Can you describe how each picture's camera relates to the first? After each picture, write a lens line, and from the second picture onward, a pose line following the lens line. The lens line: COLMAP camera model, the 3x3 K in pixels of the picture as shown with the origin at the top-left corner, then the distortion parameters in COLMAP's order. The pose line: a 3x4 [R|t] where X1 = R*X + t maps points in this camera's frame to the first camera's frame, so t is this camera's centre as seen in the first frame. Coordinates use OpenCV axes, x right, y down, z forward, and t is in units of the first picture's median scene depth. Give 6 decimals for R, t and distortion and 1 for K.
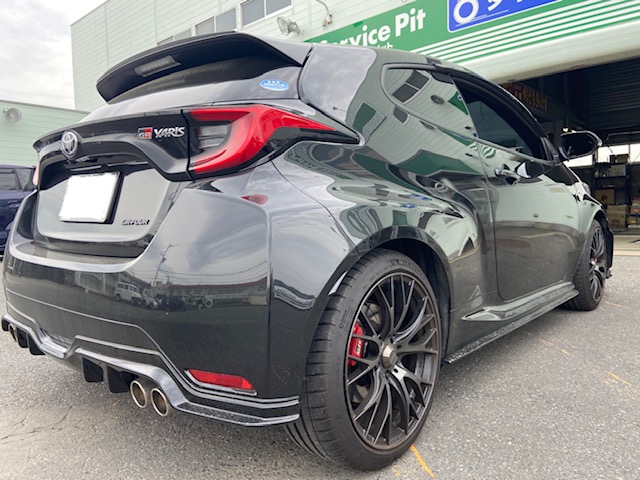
lens RADIAL K [[506.9, 0, 320.0], [0, 506.9, 240.0], [0, 0, 1]] dist [0.146095, -0.215840]
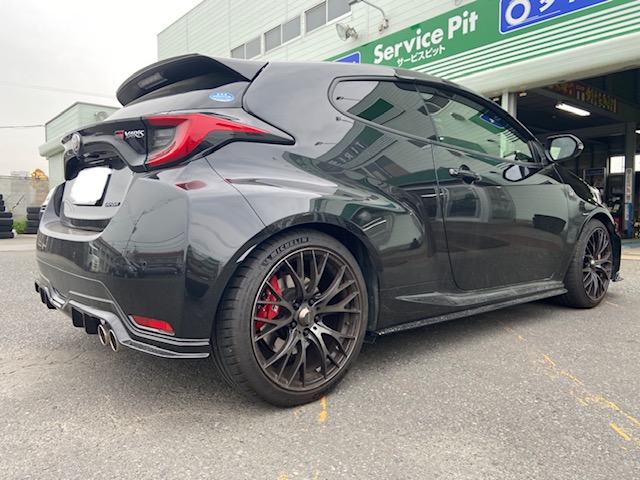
lens RADIAL K [[491.0, 0, 320.0], [0, 491.0, 240.0], [0, 0, 1]] dist [0.144479, -0.190909]
pose [[0.990702, 0.029088, -0.132903, 0.258600], [-0.028380, 0.999571, 0.007221, 0.024483], [0.133056, -0.003382, 0.991103, -0.135788]]
